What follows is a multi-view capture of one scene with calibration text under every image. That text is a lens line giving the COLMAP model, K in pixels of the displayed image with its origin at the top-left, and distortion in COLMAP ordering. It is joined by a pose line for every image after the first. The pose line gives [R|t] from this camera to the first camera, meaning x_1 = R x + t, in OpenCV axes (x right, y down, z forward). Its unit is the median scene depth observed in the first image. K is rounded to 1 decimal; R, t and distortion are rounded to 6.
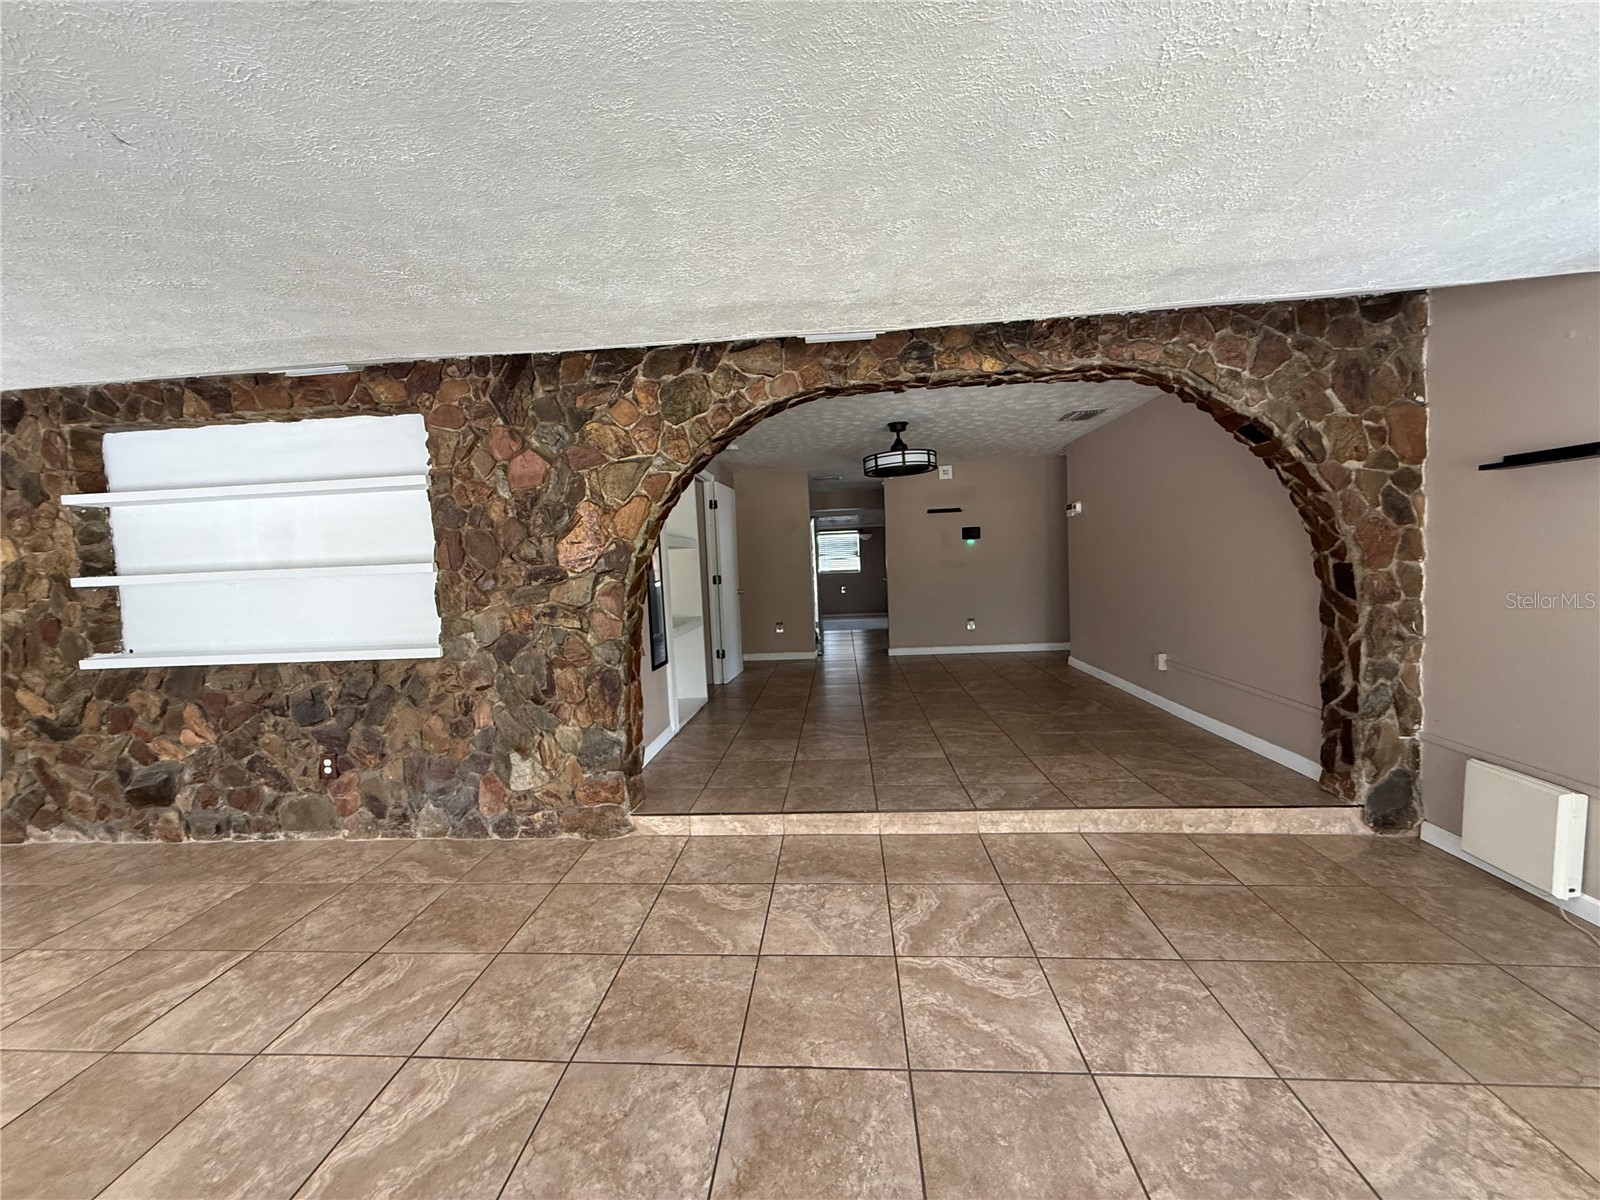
lens RADIAL K [[634.6, 0, 796.8], [0, 634.6, 599.5], [0, 0, 1]] dist [-0.000042, 0.000008]
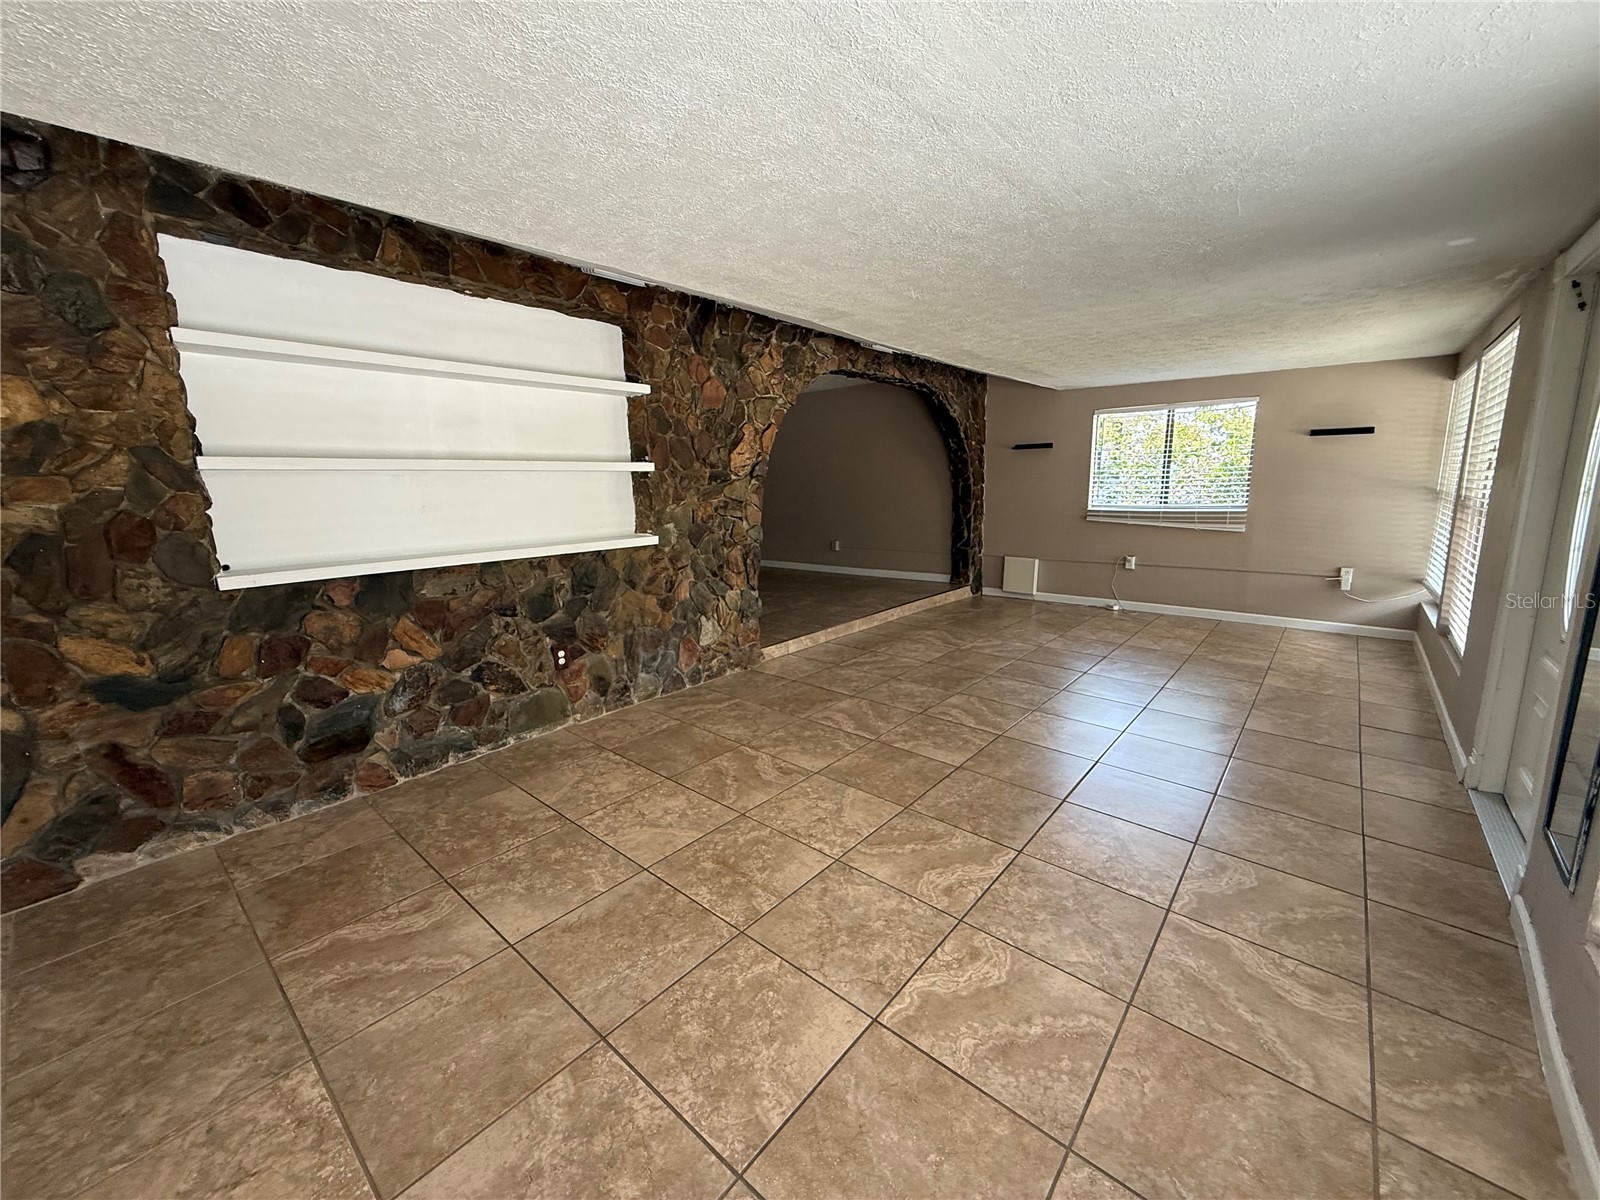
lens RADIAL K [[634.6, 0, 796.8], [0, 634.6, 599.5], [0, 0, 1]] dist [-0.000042, 0.000008]
pose [[0.589729, -0.115840, 0.799250, -1.348196], [0.047445, 0.992920, 0.108902, 0.075995], [-0.806207, -0.026303, 0.591049, 0.084442]]
